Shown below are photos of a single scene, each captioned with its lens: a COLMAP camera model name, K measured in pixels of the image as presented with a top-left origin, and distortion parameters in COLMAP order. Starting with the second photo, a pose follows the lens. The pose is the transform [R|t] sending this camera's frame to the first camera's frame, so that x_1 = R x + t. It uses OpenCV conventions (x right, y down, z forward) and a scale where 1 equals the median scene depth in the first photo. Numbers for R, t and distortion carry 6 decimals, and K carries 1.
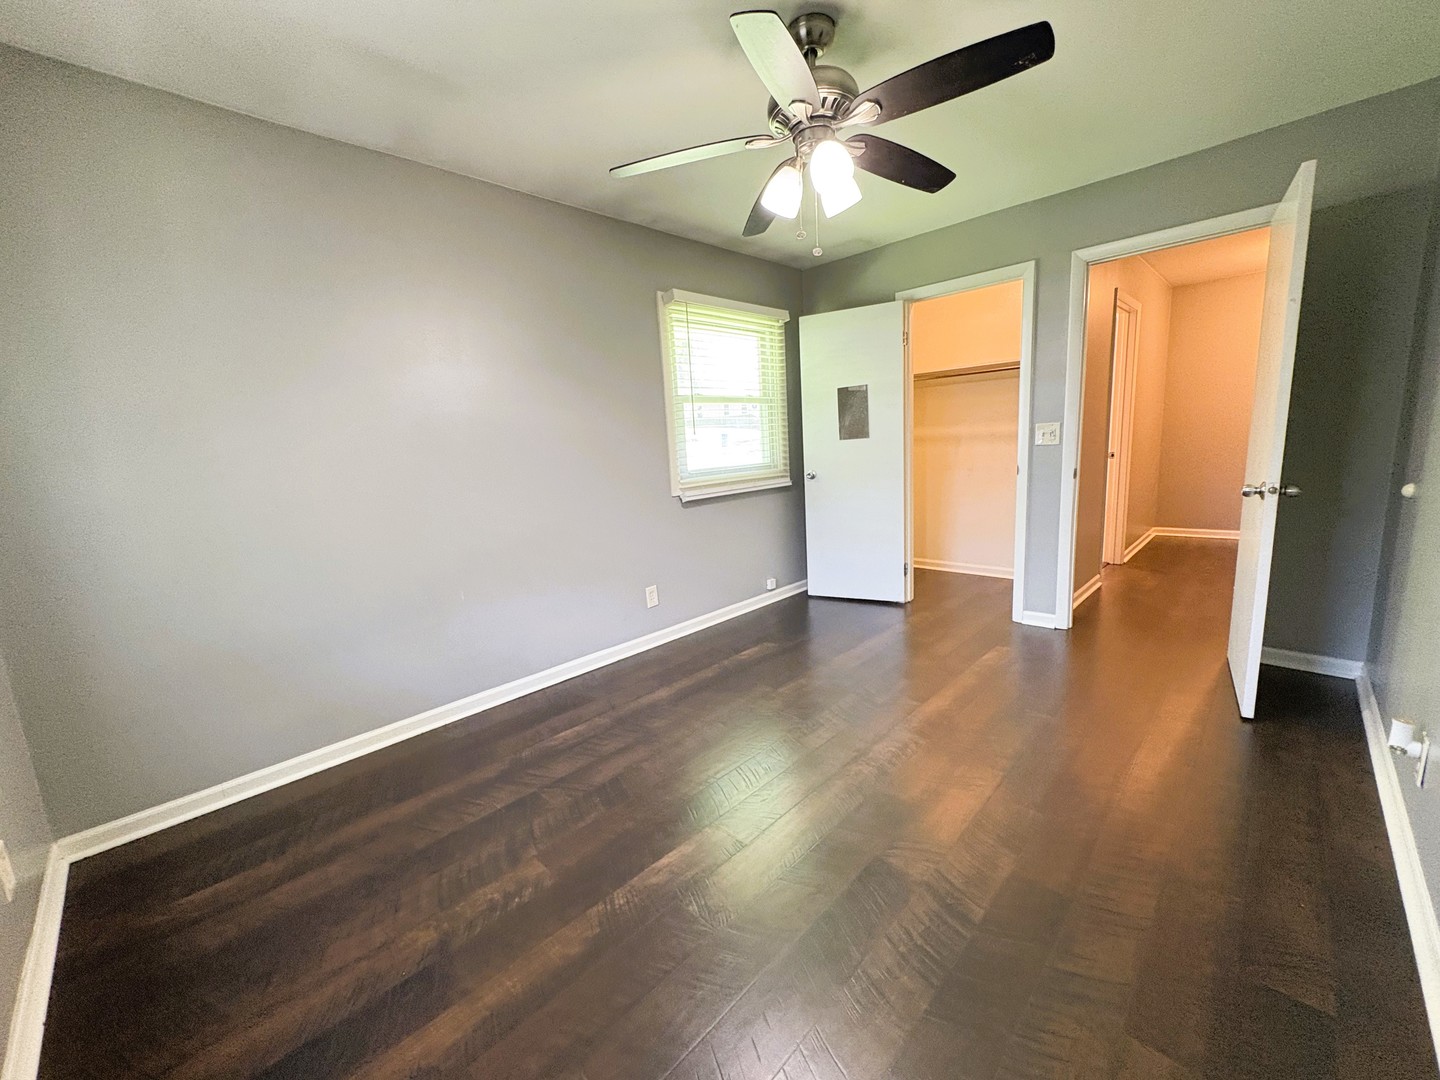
lens RADIAL K [[573.3, 0, 720.0], [0, 573.3, 540.0], [0, 0, 1]] dist [-0.000152, 0.000207]
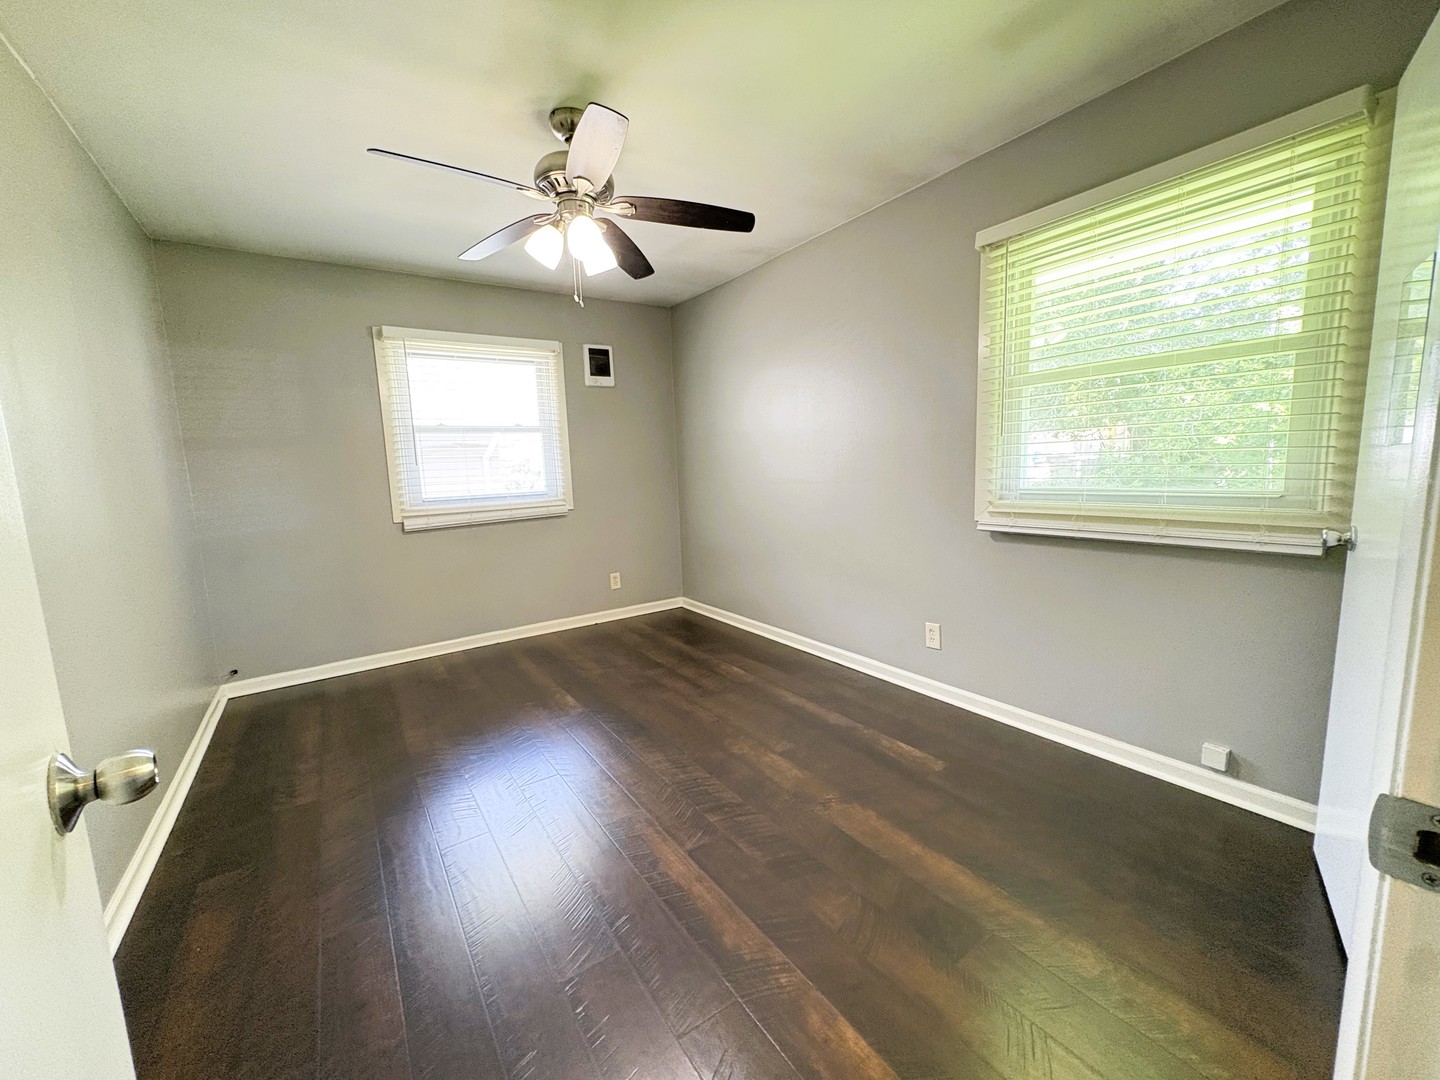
lens RADIAL K [[573.3, 0, 720.0], [0, 573.3, 540.0], [0, 0, 1]] dist [-0.000152, 0.000207]
pose [[-0.192009, 0.191484, -0.962531, 0.906904], [-0.116856, 0.969342, 0.216150, -0.226137], [0.974411, 0.153981, -0.163746, 1.056973]]
